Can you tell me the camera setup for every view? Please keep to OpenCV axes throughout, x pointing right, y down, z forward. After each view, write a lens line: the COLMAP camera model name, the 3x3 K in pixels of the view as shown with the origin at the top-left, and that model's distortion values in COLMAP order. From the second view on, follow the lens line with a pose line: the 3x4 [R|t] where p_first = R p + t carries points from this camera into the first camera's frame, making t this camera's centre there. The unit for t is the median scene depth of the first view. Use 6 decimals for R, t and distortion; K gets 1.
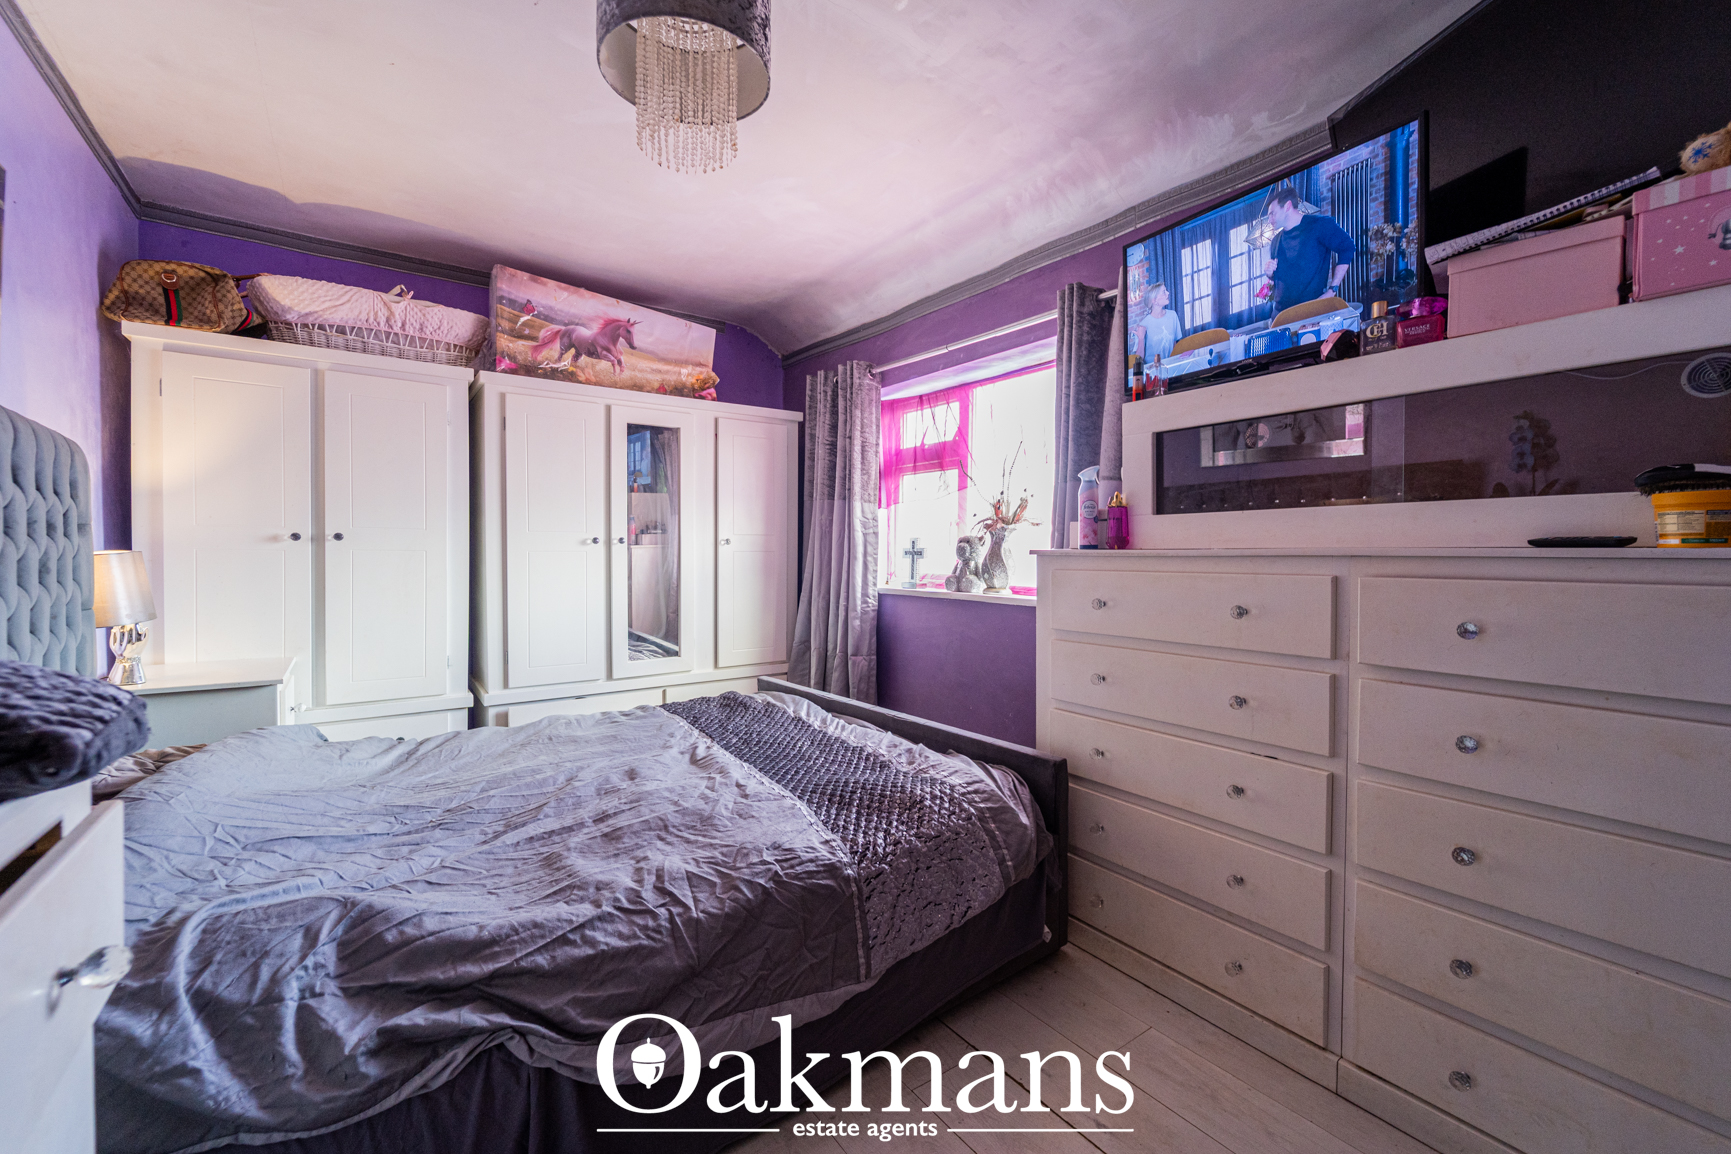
lens RADIAL K [[713.7, 0, 857.3], [0, 713.7, 567.9], [0, 0, 1]] dist [0.000168, -0.003391]
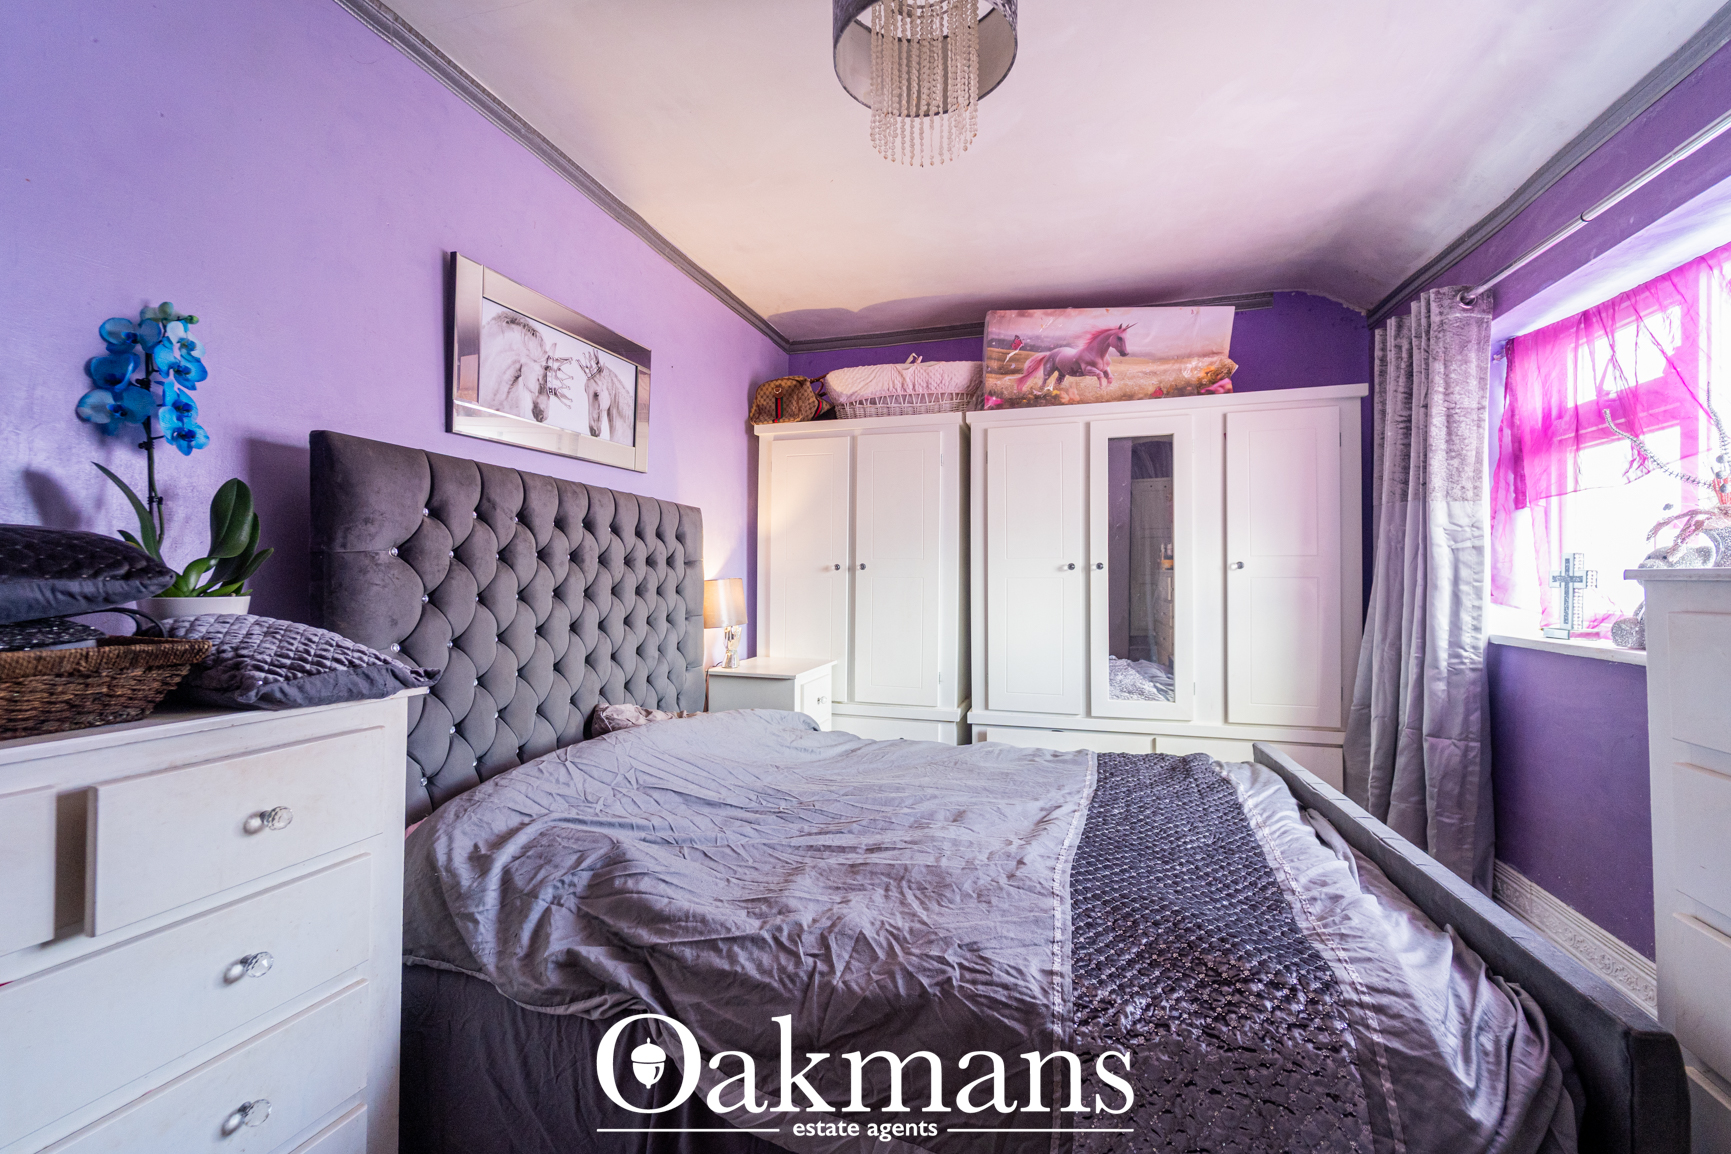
lens RADIAL K [[713.7, 0, 857.3], [0, 713.7, 567.9], [0, 0, 1]] dist [0.000168, -0.003391]
pose [[0.603171, -0.015589, -0.797460, 0.261521], [-0.017344, 0.999316, -0.032653, -0.000733], [0.797424, 0.033526, 0.602488, 0.241407]]
